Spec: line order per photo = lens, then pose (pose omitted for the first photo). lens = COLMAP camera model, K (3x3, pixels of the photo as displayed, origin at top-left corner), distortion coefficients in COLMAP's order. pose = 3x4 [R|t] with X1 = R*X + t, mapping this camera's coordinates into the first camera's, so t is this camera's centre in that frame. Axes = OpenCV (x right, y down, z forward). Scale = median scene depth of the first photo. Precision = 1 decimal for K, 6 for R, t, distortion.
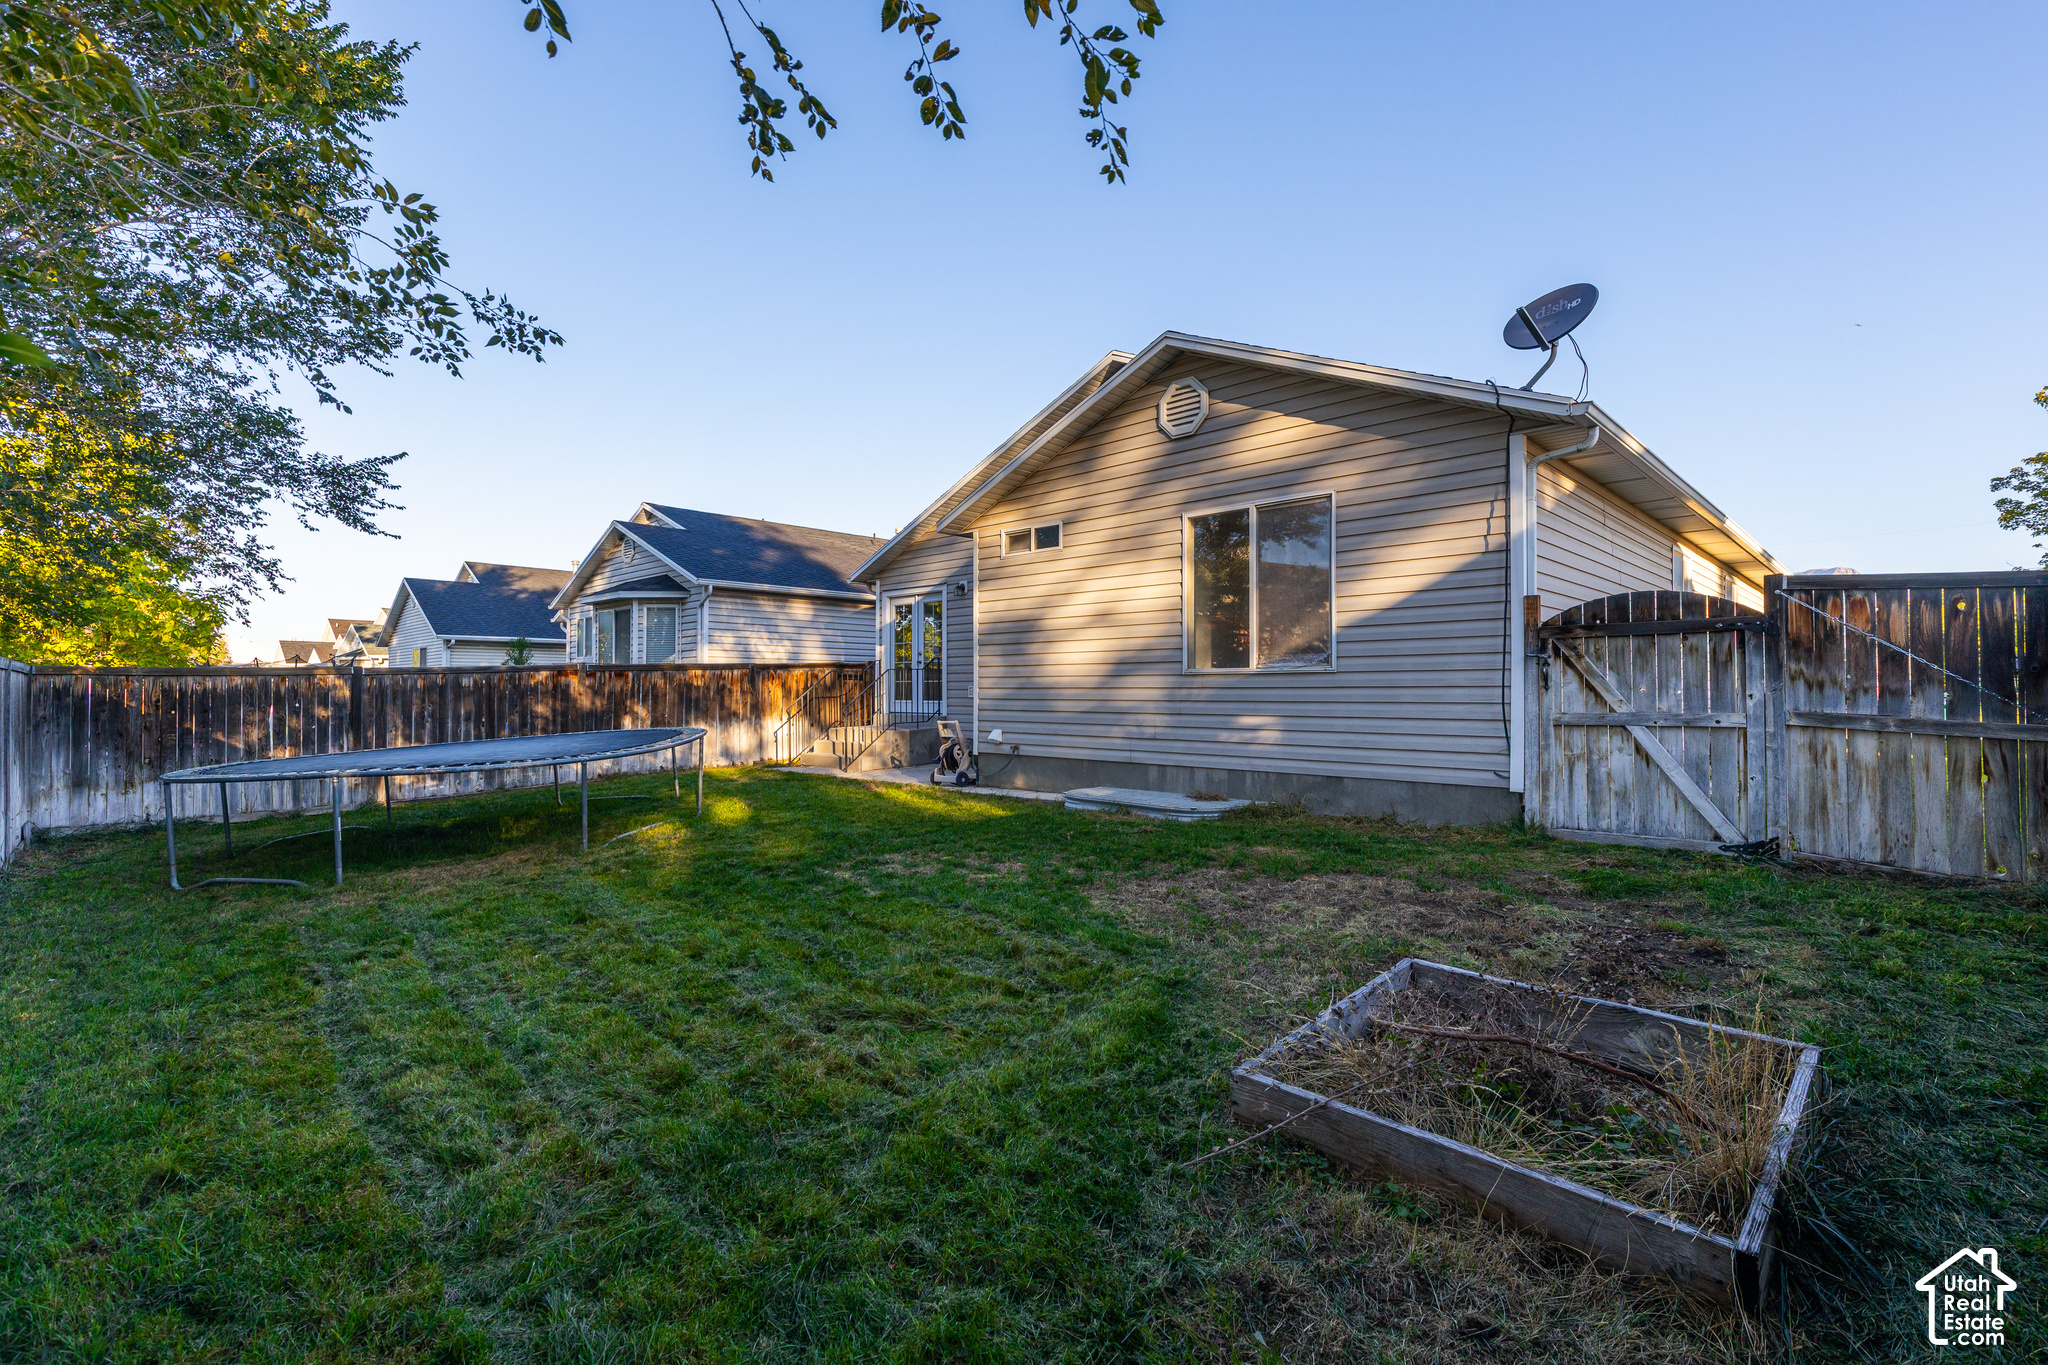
lens RADIAL K [[924.8, 0, 1024.0], [0, 924.8, 682.5], [0, 0, 1]] dist [-0.000422, -0.000003]
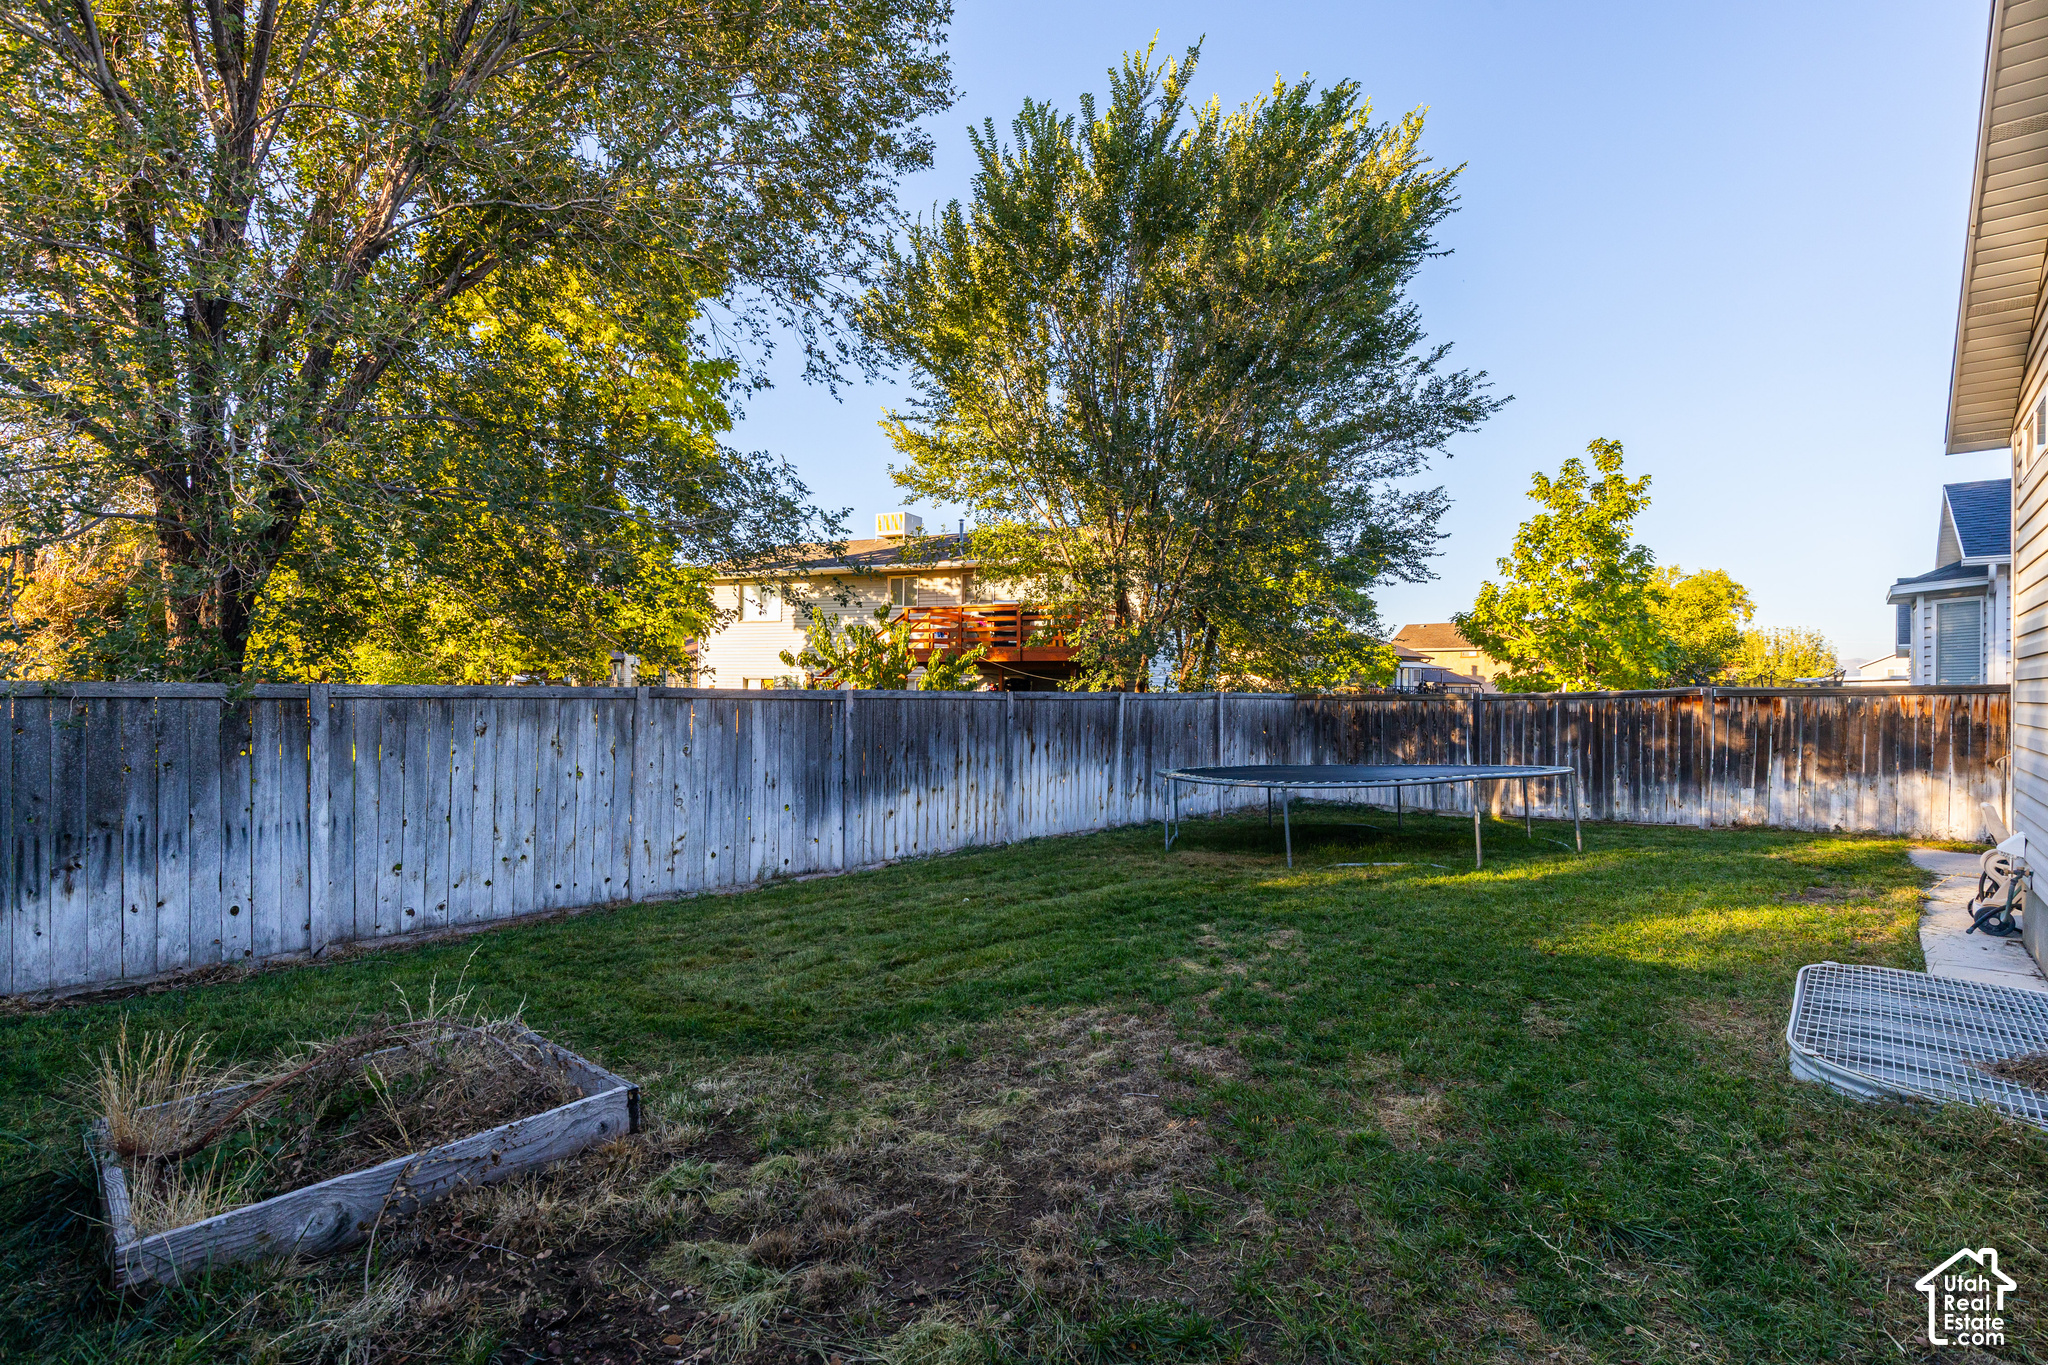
lens RADIAL K [[924.8, 0, 1024.0], [0, 924.8, 682.5], [0, 0, 1]] dist [-0.000422, -0.000003]
pose [[0.030582, -0.005131, -0.999519, 0.324167], [-0.003559, 0.999980, -0.005242, -0.017616], [0.999526, 0.003718, 0.030563, 0.324836]]
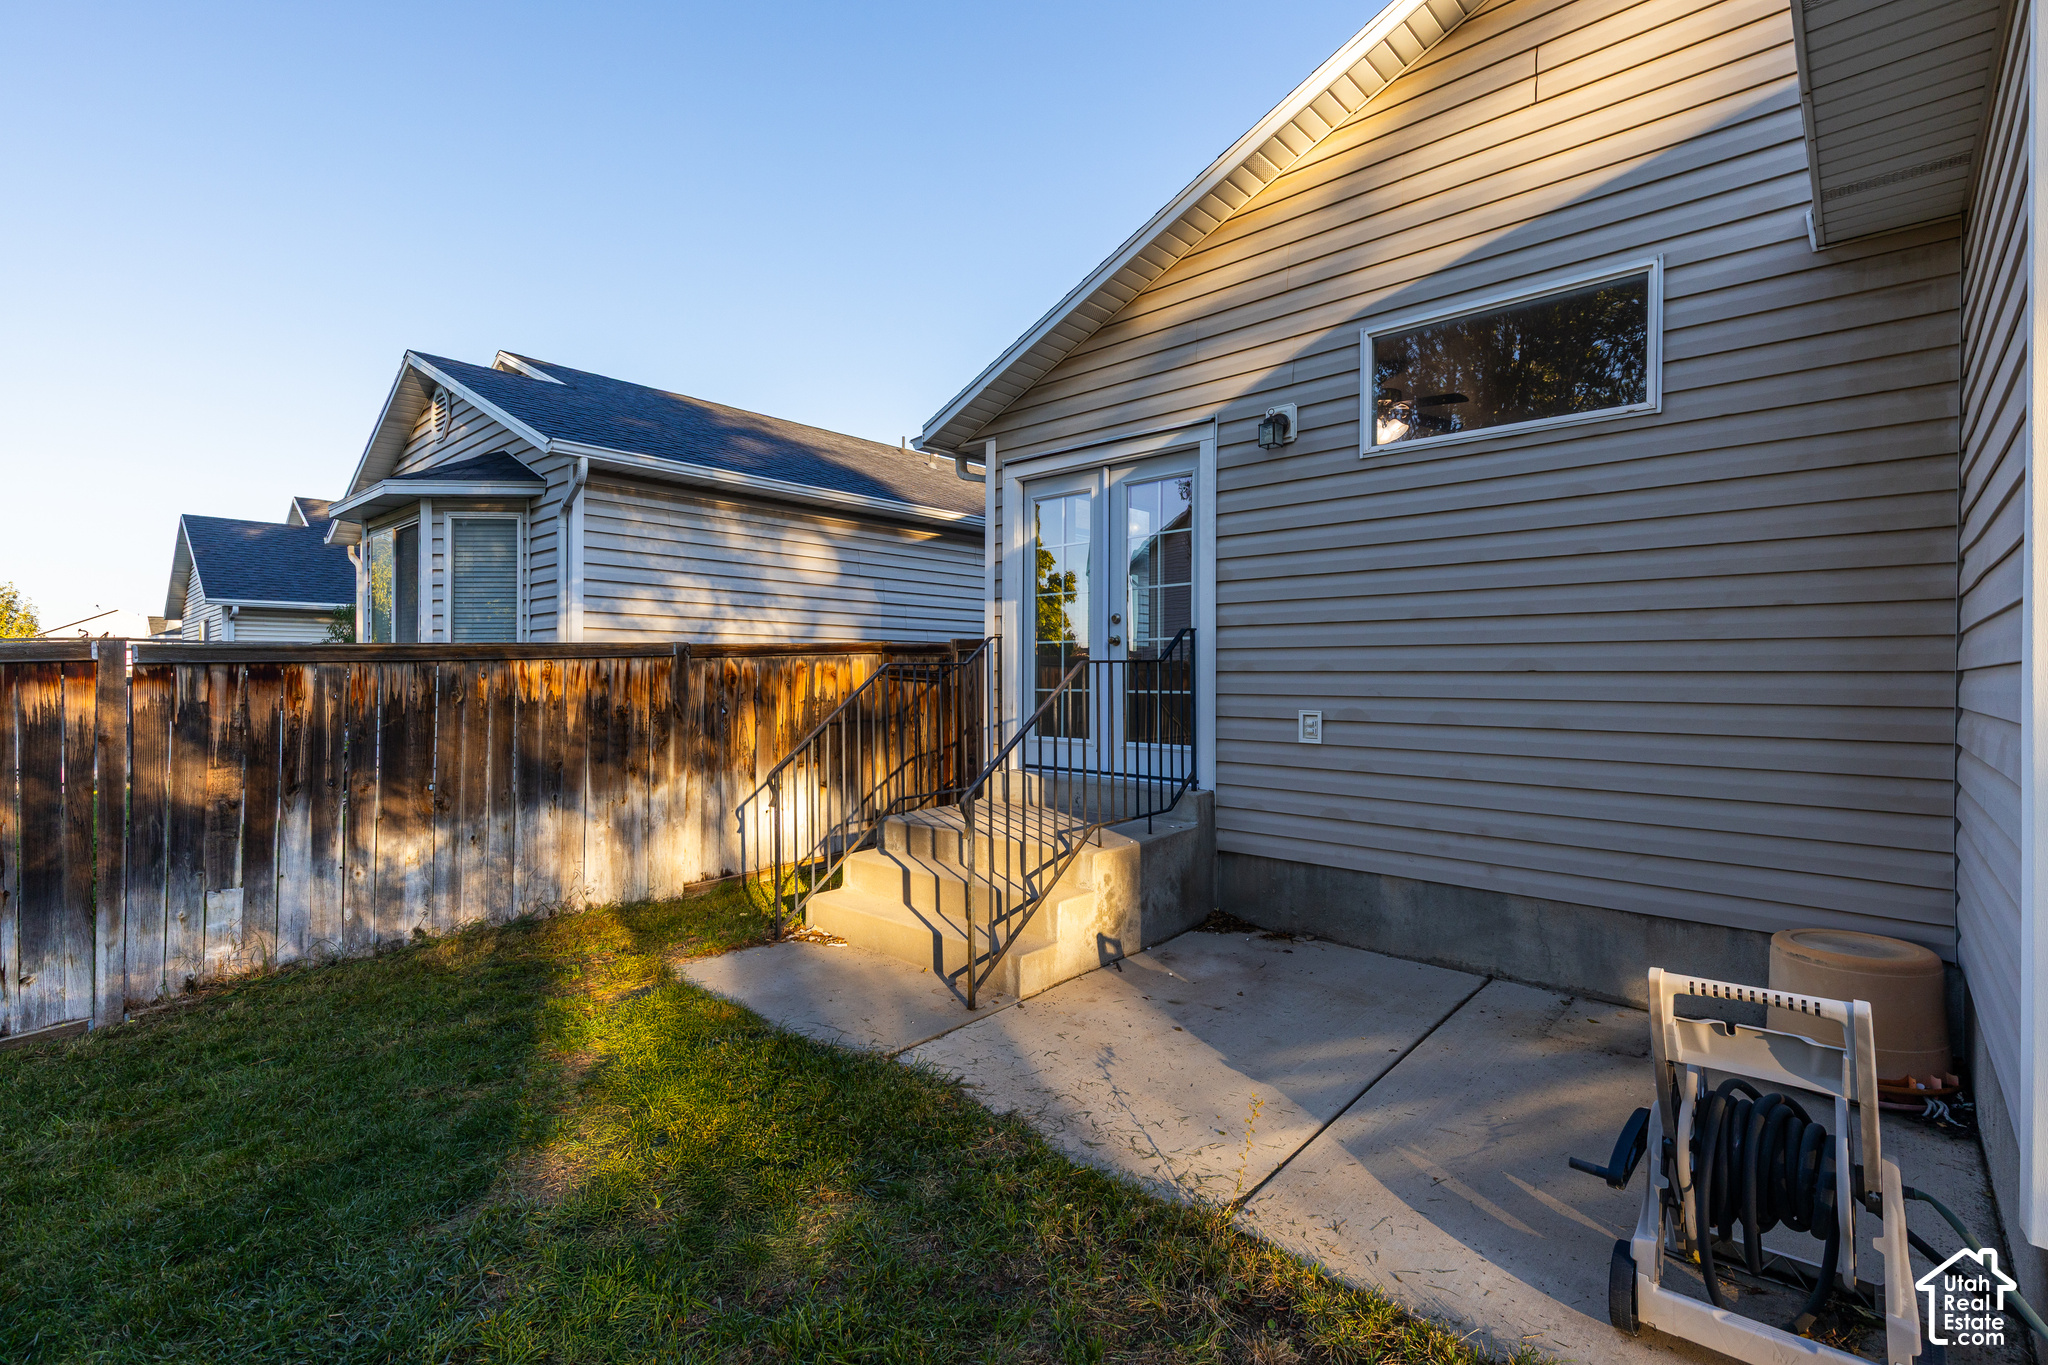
lens RADIAL K [[924.8, 0, 1024.0], [0, 924.8, 682.5], [0, 0, 1]] dist [-0.000422, -0.000003]
pose [[0.999686, 0.001908, 0.024973, -0.165386], [-0.002354, 0.999838, 0.017841, -0.012281], [-0.024935, -0.017894, 0.999529, 0.633070]]
